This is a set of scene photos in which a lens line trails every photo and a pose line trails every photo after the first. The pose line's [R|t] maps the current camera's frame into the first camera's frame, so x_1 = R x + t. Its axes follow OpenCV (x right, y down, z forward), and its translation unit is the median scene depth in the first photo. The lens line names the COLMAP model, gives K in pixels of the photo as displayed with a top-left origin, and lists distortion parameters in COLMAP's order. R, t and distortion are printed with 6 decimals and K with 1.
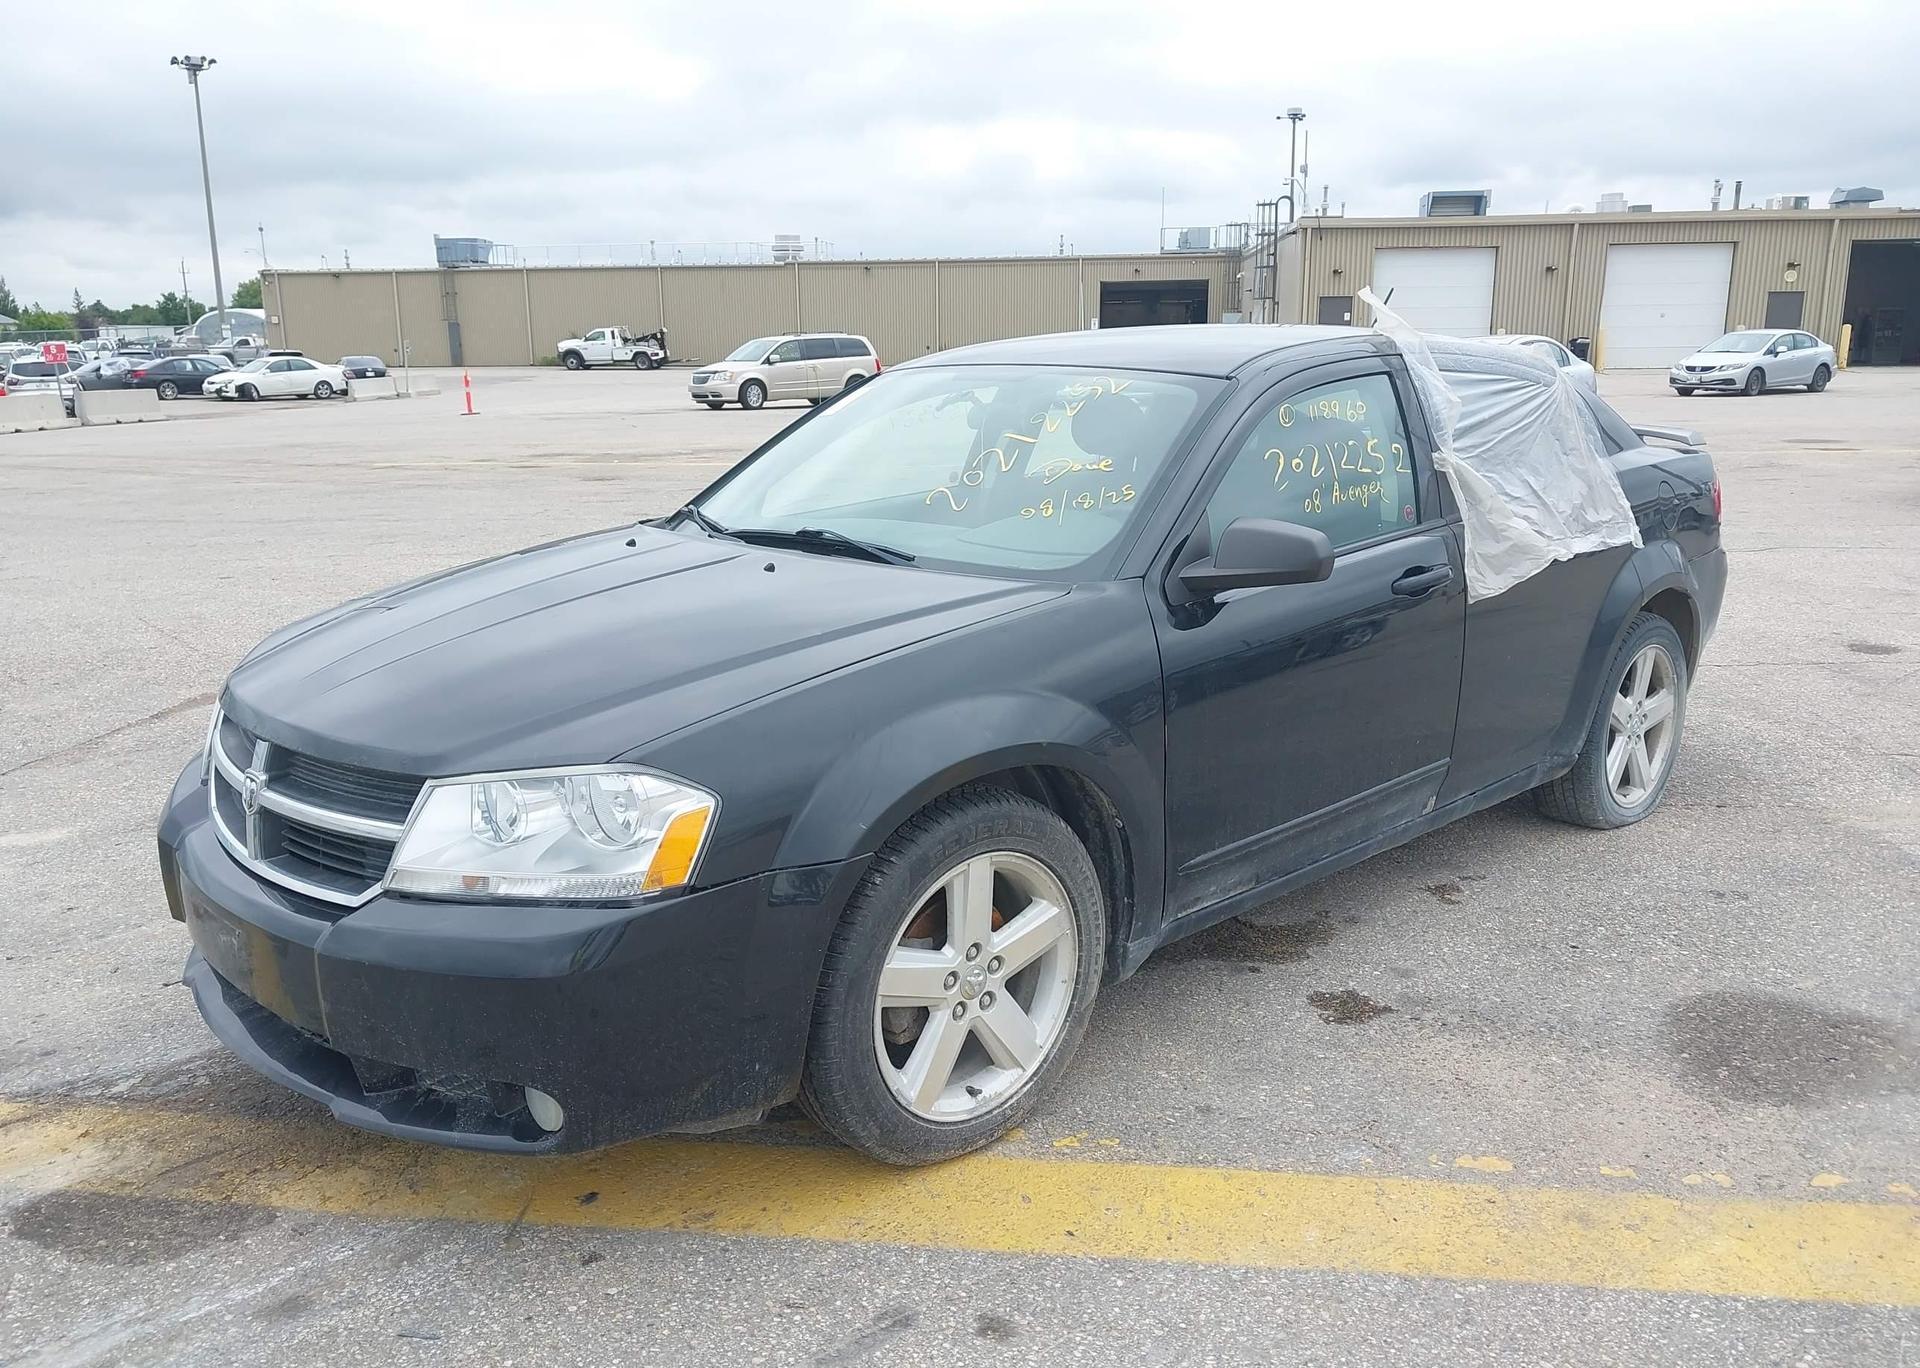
lens RADIAL K [[1548.3, 0, 954.0], [0, 1548.3, 683.3], [0, 0, 1]] dist [0.051718, -0.076029]
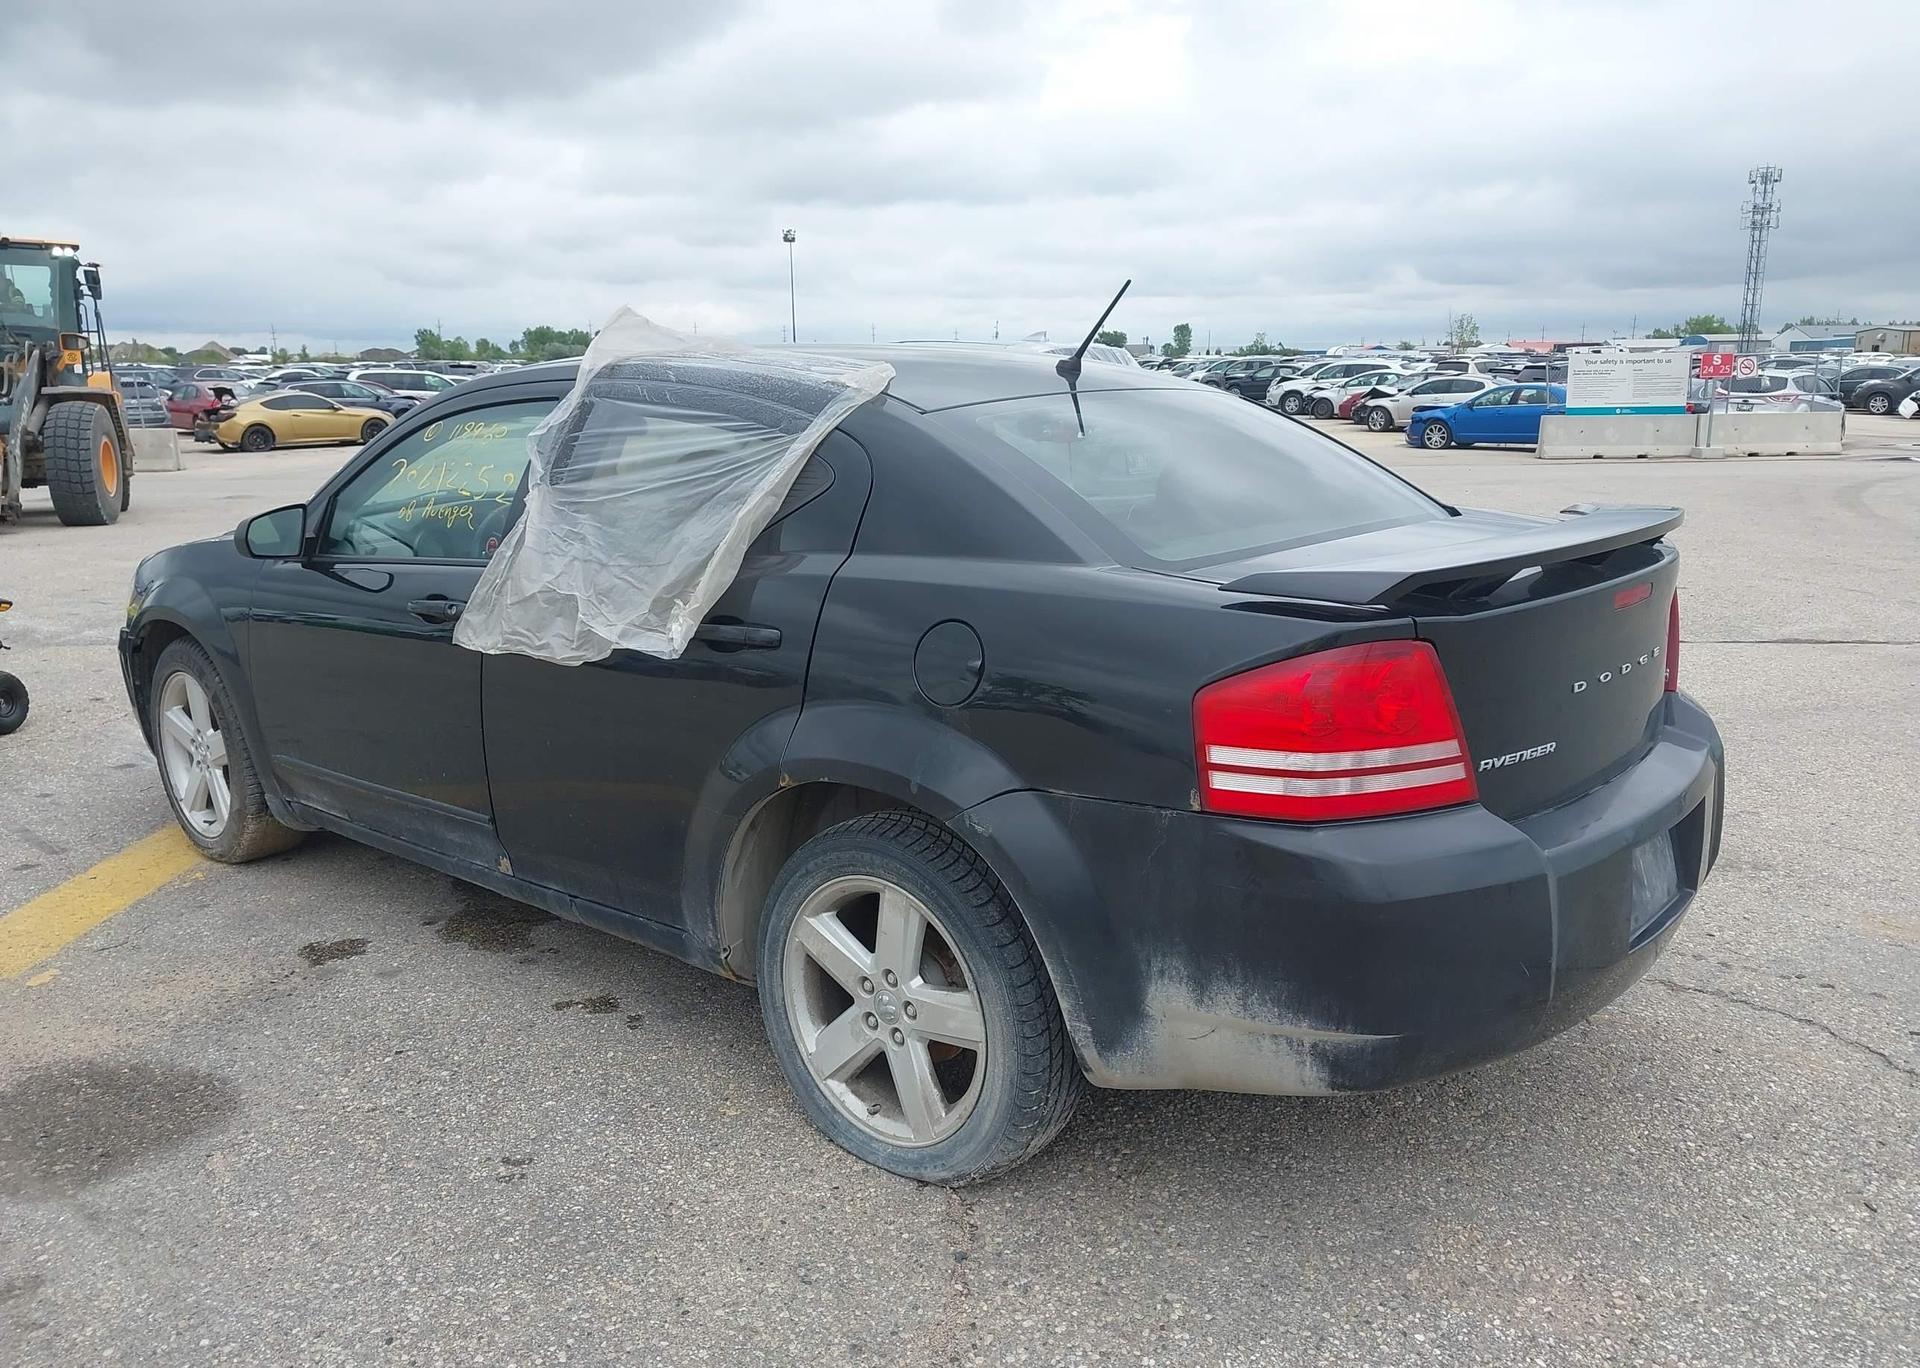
lens RADIAL K [[1539.4, 0, 988.5], [0, 1539.4, 687.3], [0, 0, 1]] dist [0.099318, -0.158094]
pose [[0.085714, 0.214220, -0.973017, 0.122279], [-0.213393, 0.957895, 0.192093, -0.026244], [0.973199, 0.191170, 0.127818, 0.115550]]
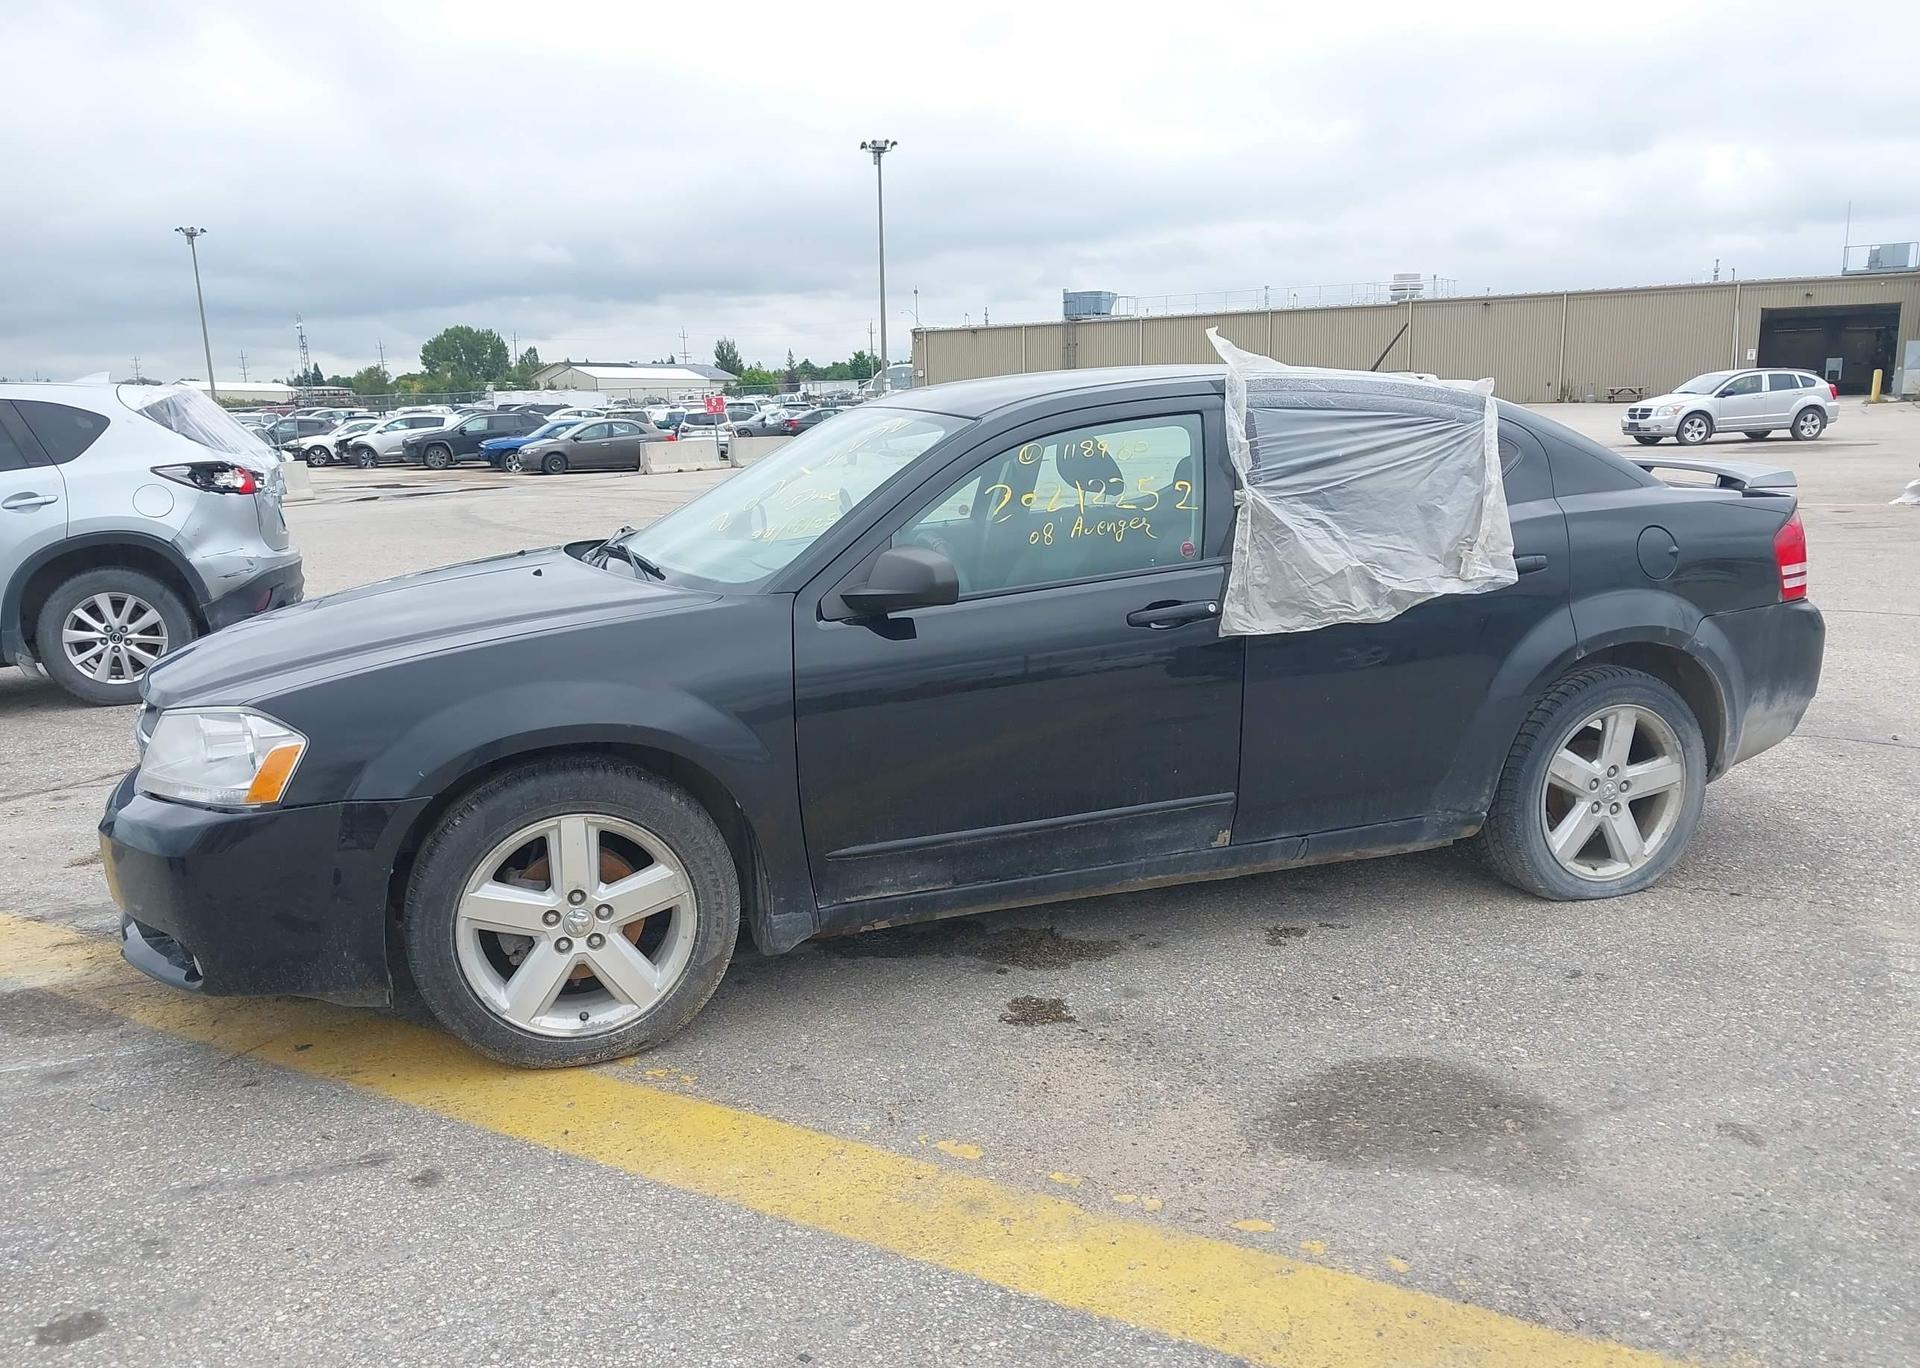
lens RADIAL K [[1549.9, 0, 928.1], [0, 1549.9, 685.9], [0, 0, 1]] dist [0.039497, -0.054118]
pose [[0.914713, 0.061026, -0.399470, 0.053430], [-0.071297, 0.997396, -0.010888, 0.000443], [0.397765, 0.038440, 0.916682, 0.000768]]
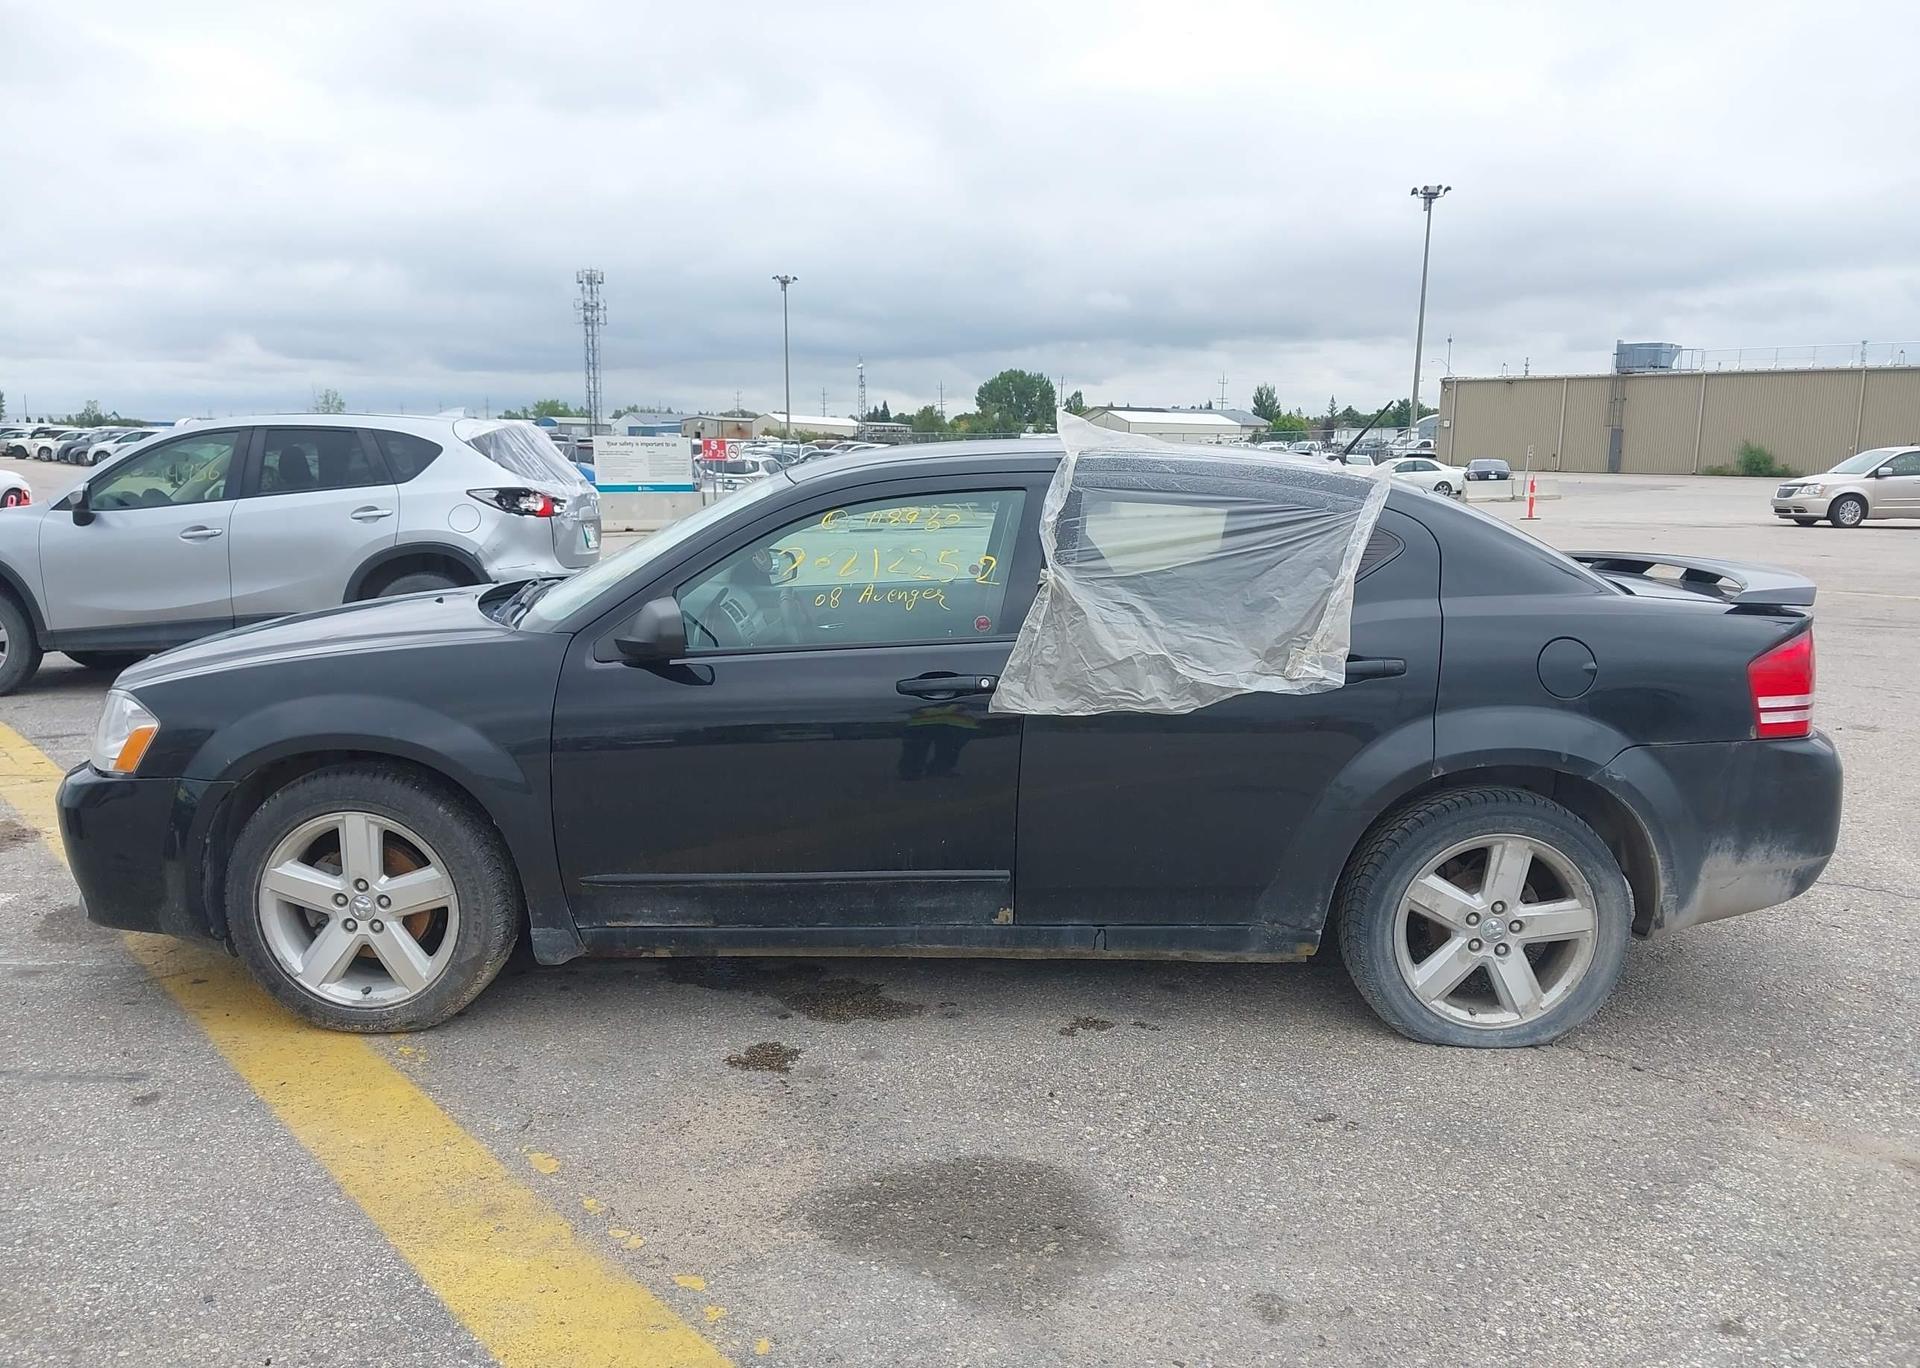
lens RADIAL K [[1548.3, 0, 954.0], [0, 1548.3, 683.3], [0, 0, 1]] dist [0.051718, -0.076029]
pose [[0.718616, 0.124799, -0.684117, 0.095514], [-0.168548, 0.985690, 0.002765, -0.006730], [0.674672, 0.113319, 0.729367, 0.024870]]
